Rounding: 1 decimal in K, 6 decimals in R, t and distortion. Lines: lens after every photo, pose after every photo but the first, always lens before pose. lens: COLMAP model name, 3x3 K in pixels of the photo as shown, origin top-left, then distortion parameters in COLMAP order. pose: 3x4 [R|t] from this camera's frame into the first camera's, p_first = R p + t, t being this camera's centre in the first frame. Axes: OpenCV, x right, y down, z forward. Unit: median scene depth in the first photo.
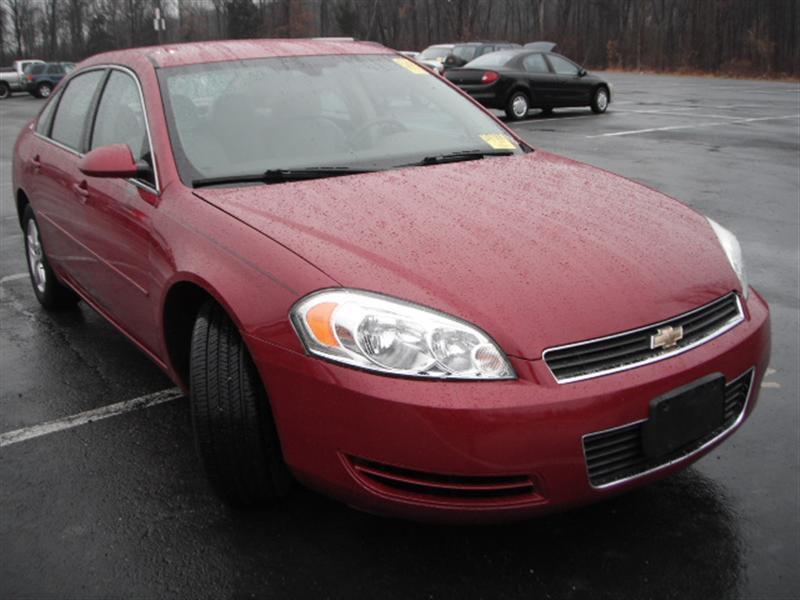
lens RADIAL K [[868.2, 0, 400.0], [0, 868.2, 300.0], [0, 0, 1]] dist [-0.235803, 0.148648]
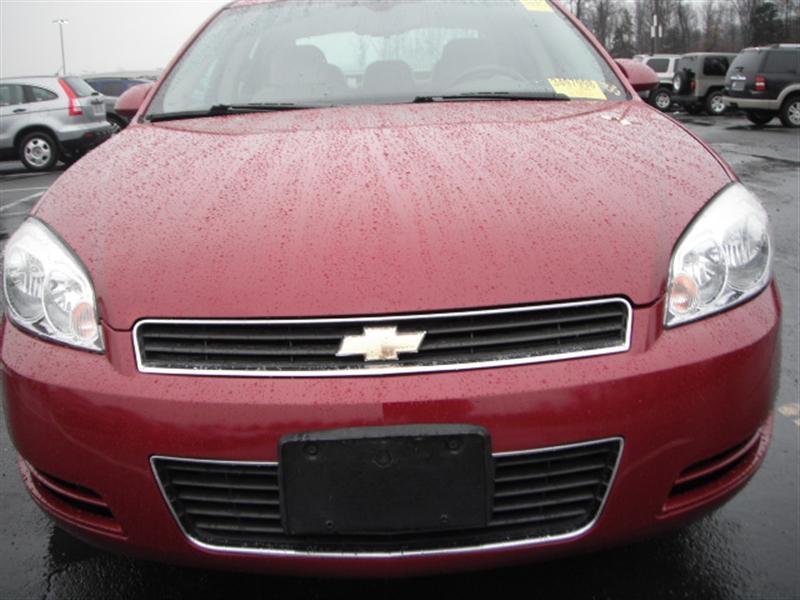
lens RADIAL K [[868.2, 0, 400.0], [0, 868.2, 300.0], [0, 0, 1]] dist [-0.235803, 0.148648]
pose [[0.842739, 0.129259, -0.522573, 0.650183], [-0.134889, 0.990480, 0.027466, -0.005039], [0.521149, 0.047342, 0.852152, 0.492842]]
